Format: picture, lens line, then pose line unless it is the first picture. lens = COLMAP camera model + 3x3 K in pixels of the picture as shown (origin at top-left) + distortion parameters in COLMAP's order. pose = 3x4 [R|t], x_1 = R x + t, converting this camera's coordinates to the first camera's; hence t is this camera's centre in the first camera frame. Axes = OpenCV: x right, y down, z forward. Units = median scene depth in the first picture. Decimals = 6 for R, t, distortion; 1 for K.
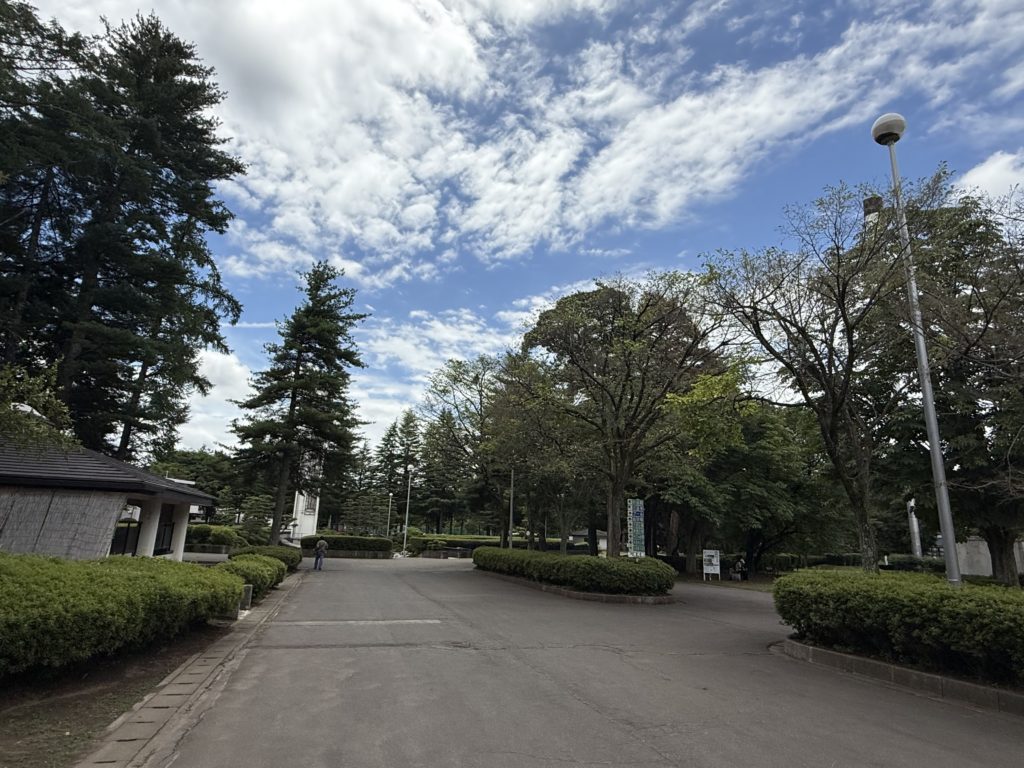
lens RADIAL K [[590.3, 0, 512.0], [0, 590.3, 384.0], [0, 0, 1]] dist [-0.003438, -0.001216]
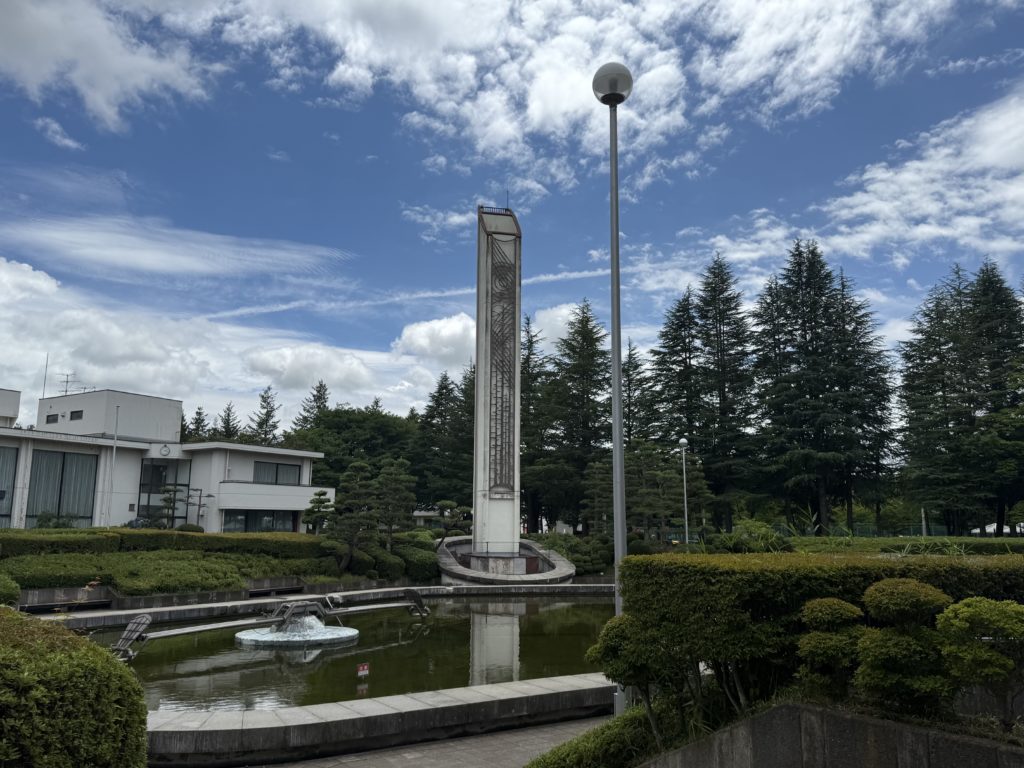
lens RADIAL K [[802.9, 0, 512.0], [0, 802.9, 384.0], [0, 0, 1]] dist [0.005232, 0.003611]
pose [[0.922950, -0.097340, -0.372409, -0.097123], [0.124621, 0.990952, 0.049837, 0.084406], [0.364188, -0.092407, 0.926730, 0.364075]]
